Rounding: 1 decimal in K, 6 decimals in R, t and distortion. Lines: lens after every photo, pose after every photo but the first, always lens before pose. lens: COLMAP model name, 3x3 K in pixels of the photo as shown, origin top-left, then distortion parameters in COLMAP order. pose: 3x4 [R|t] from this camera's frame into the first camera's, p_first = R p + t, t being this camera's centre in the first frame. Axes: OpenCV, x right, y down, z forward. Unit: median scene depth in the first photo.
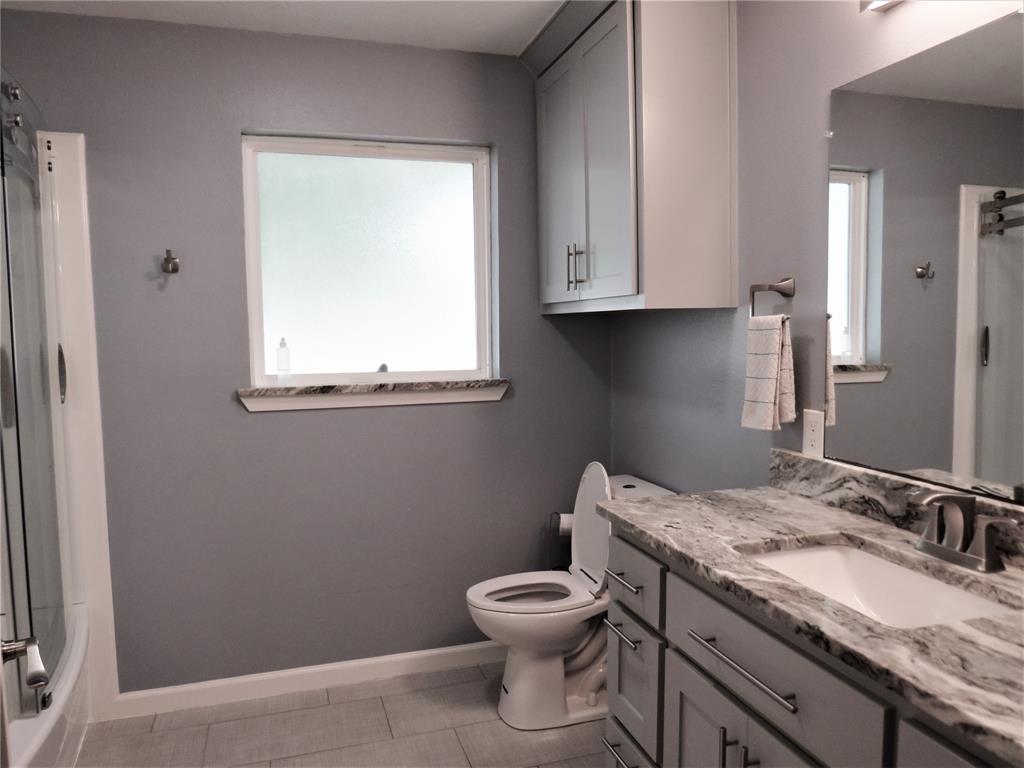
lens RADIAL K [[734.2, 0, 512.0], [0, 734.2, 384.0], [0, 0, 1]] dist [-0.007017, 0.000803]
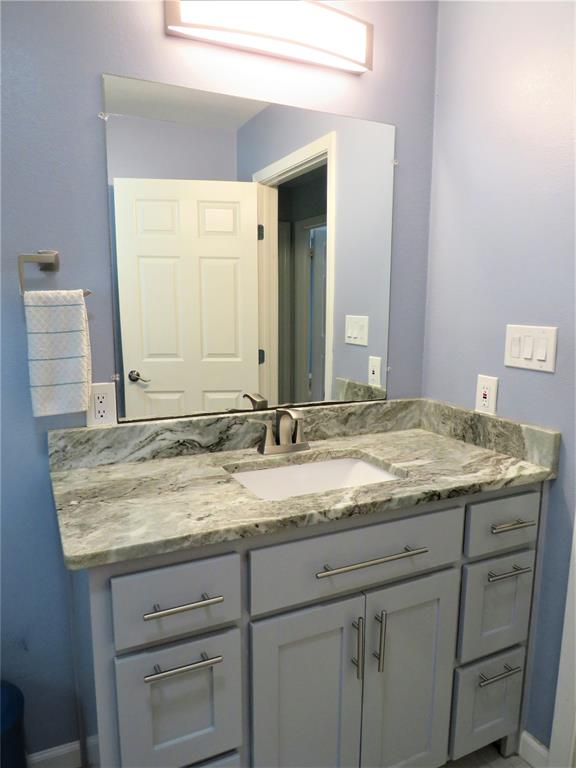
lens RADIAL K [[550.7, 0, 288.0], [0, 550.7, 384.0], [0, 0, 1]] dist [-0.007017, 0.000803]
pose [[-0.138854, -0.143045, 0.979927, -0.468179], [0.080355, 0.984623, 0.155117, -0.074459], [-0.987047, 0.100281, -0.125224, 0.980052]]
